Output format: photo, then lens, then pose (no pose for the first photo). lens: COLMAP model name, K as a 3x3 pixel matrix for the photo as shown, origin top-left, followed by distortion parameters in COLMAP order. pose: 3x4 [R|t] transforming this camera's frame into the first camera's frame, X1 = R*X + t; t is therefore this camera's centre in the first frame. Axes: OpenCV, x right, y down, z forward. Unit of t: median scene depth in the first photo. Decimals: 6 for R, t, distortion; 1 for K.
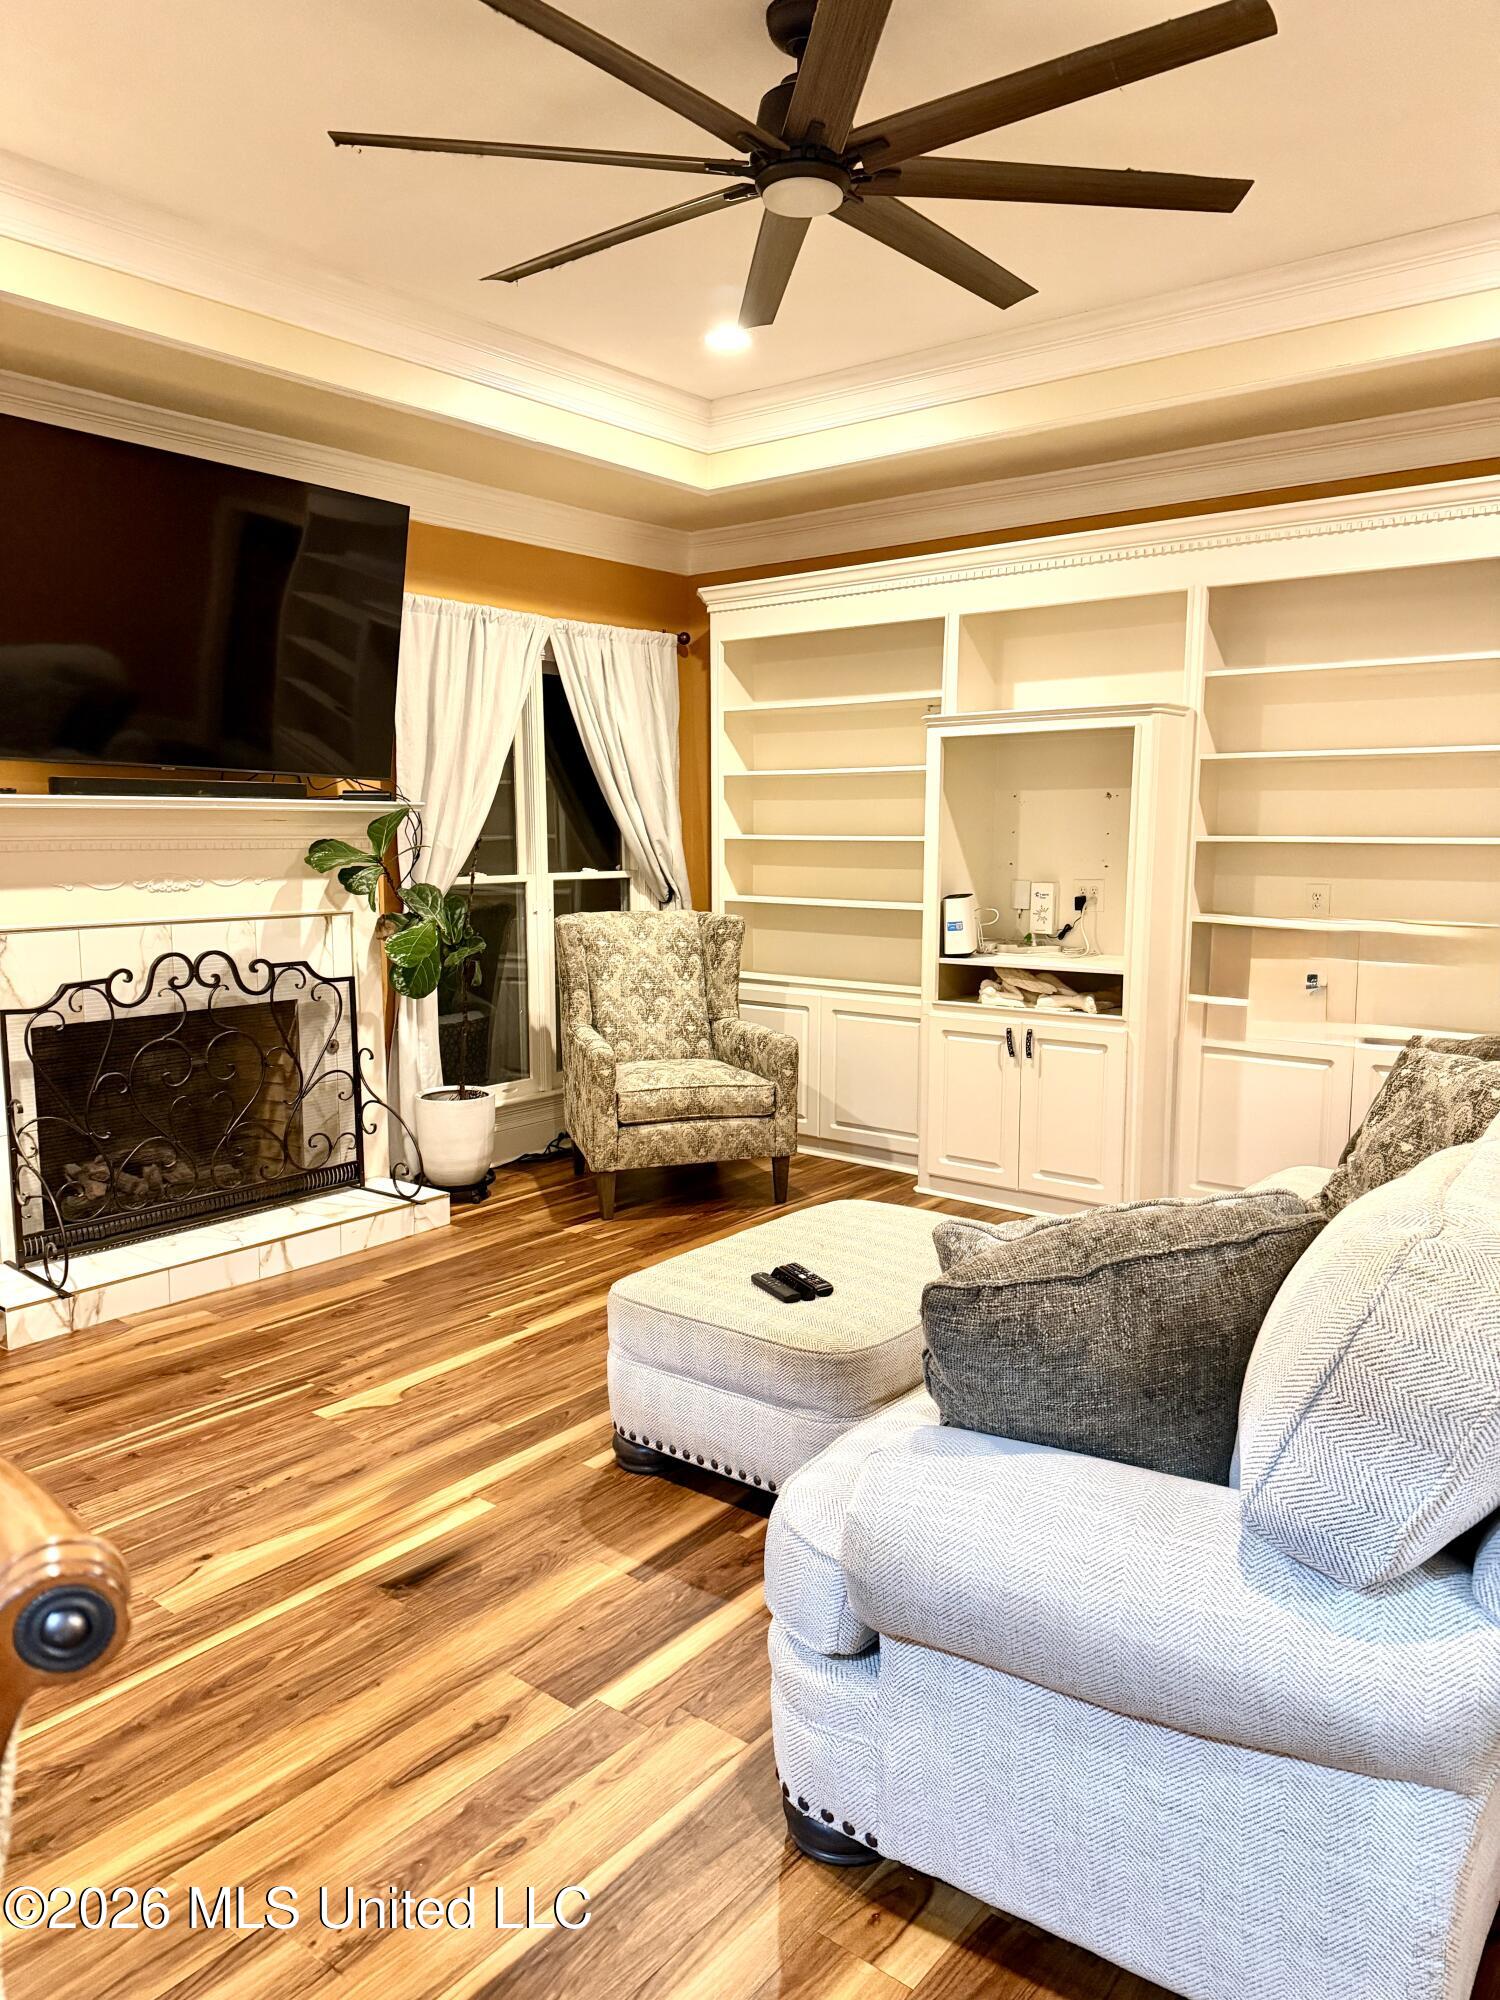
lens RADIAL K [[1406.0, 0, 746.2], [0, 1406.0, 1001.7], [0, 0, 1]] dist [0.003956, 0.000785]
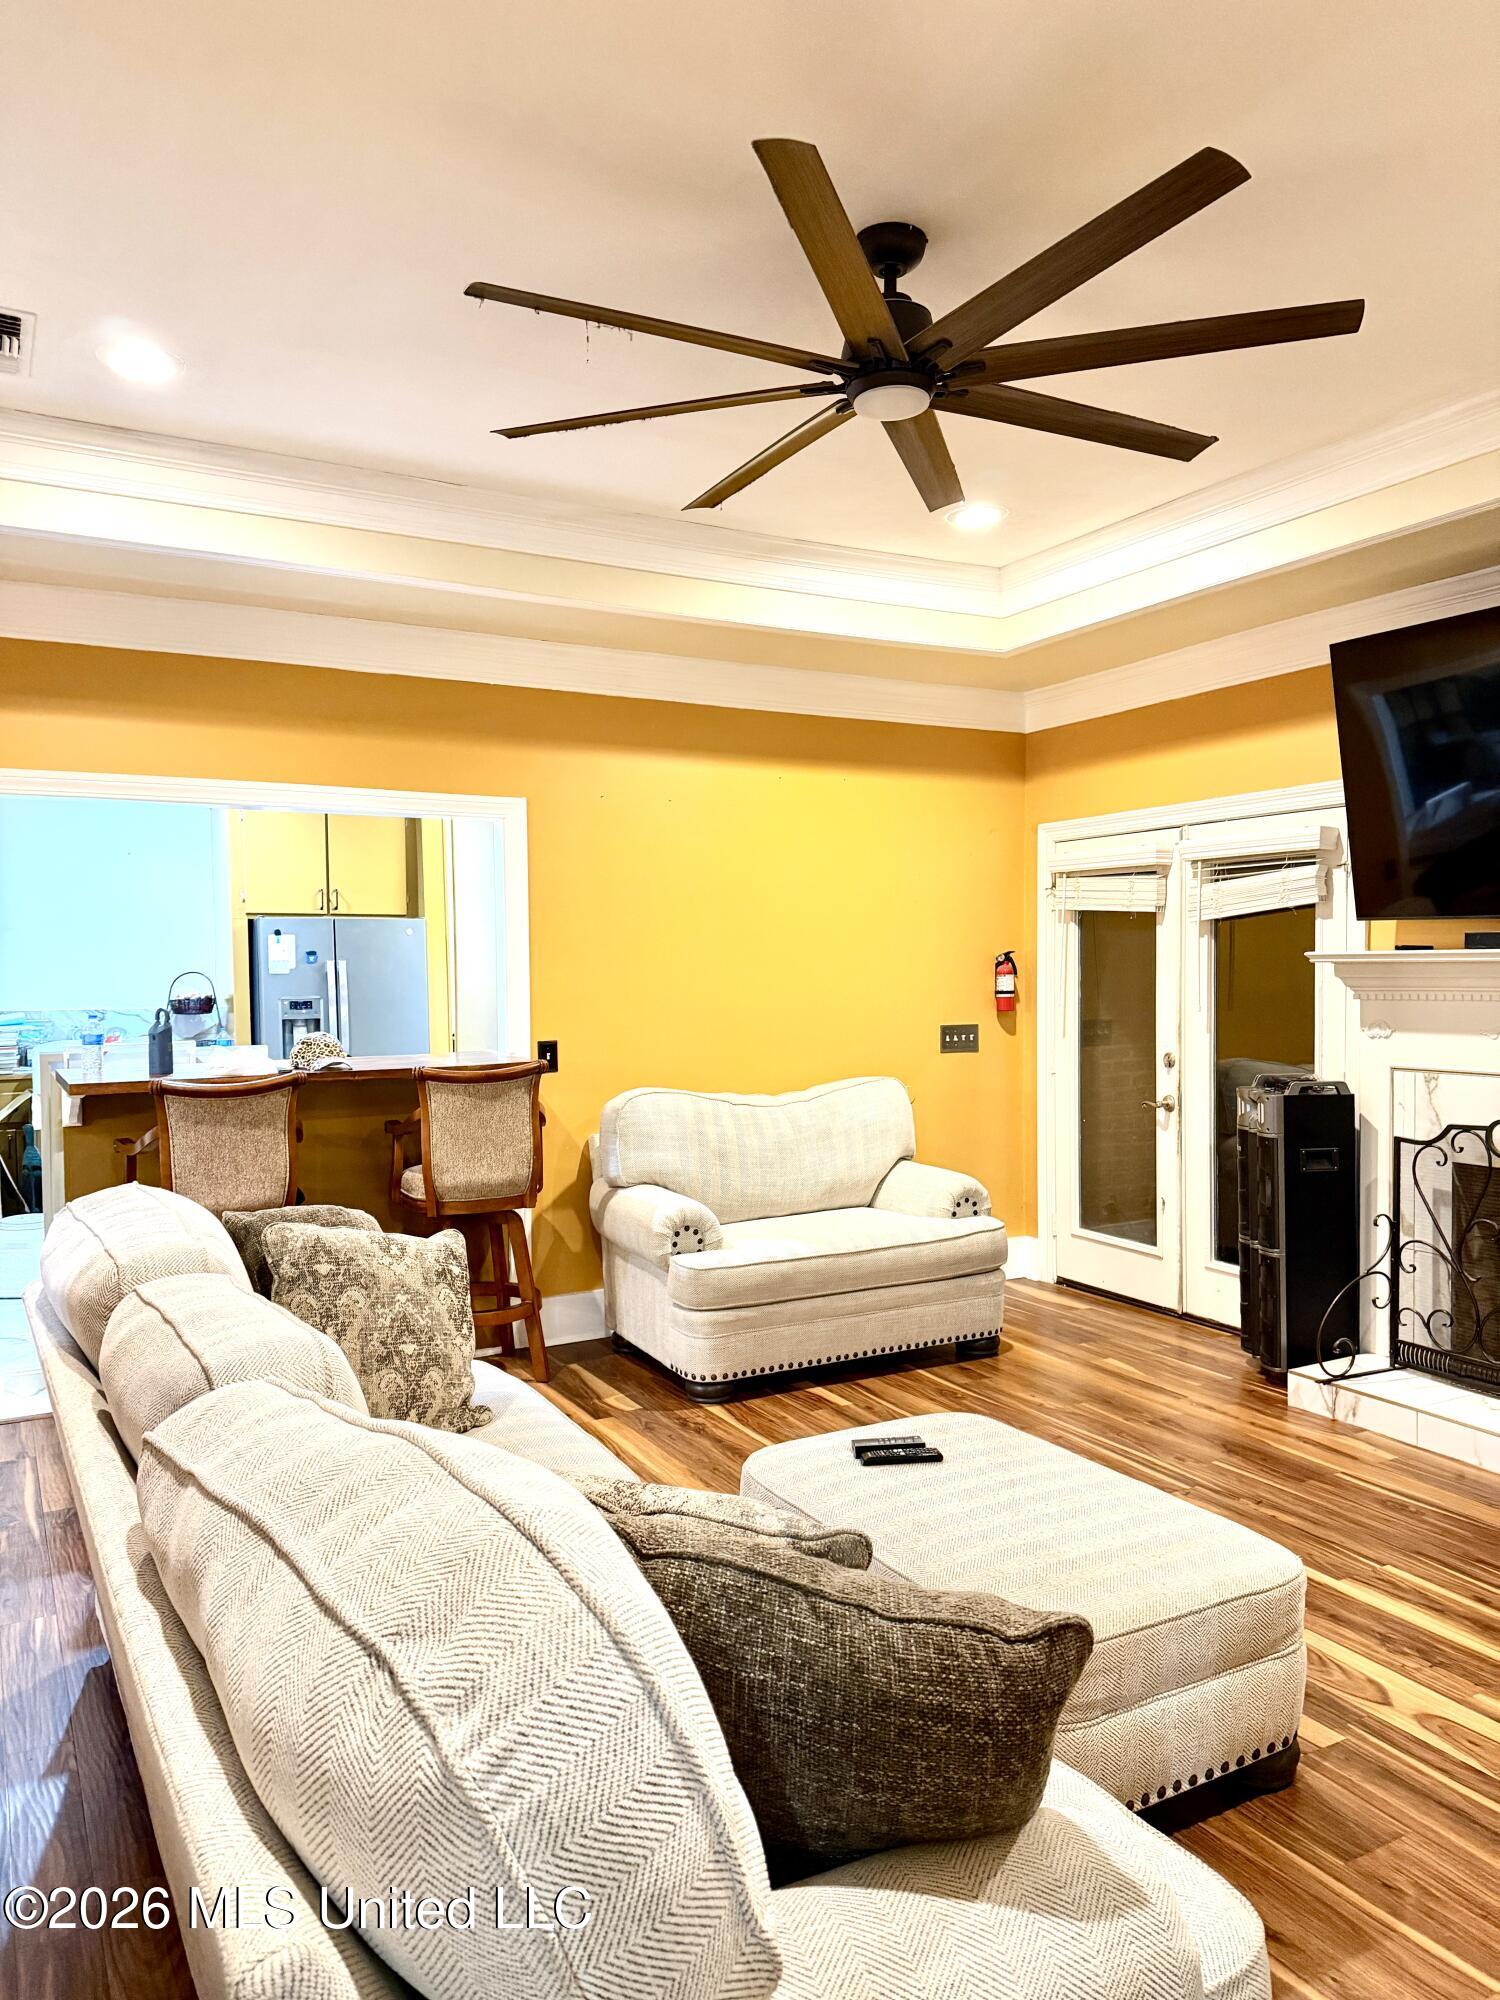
lens RADIAL K [[1406.0, 0, 746.5], [0, 1406.0, 1002.9], [0, 0, 1]] dist [0.003956, 0.000785]
pose [[-0.393572, 0.025300, -0.918946, 0.717033], [-0.109472, 0.991218, 0.074176, -0.126406], [0.912752, 0.129793, -0.387346, 0.925414]]
